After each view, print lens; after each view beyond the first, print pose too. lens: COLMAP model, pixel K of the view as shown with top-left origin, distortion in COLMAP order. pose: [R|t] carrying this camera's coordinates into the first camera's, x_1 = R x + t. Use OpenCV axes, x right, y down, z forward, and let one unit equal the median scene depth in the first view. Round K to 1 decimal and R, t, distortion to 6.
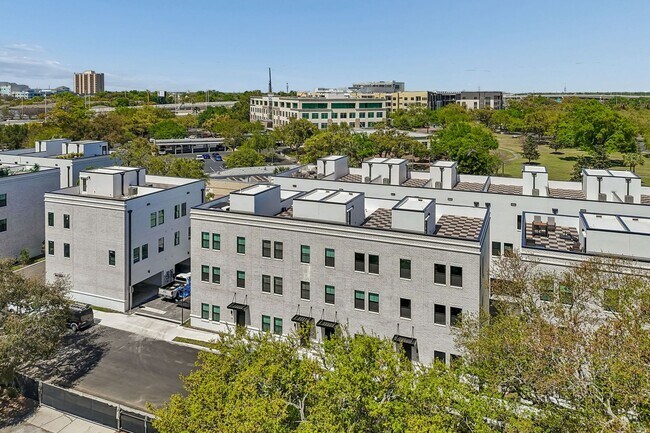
lens RADIAL K [[484.0, 0, 329.8], [0, 484.0, 118.0], [0, 0, 1]] dist [0.060691, -0.010091]
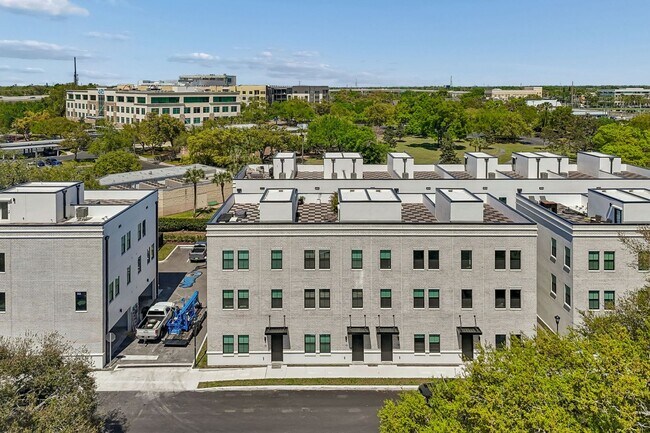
lens RADIAL K [[476.1, 0, 331.9], [0, 476.1, 108.6], [0, 0, 1]] dist [0.081061, -0.058538]
pose [[0.915455, -0.015684, 0.402114, -0.363350], [0.017856, 0.999839, -0.001653, -0.007564], [-0.402024, 0.008693, 0.915588, 0.135113]]
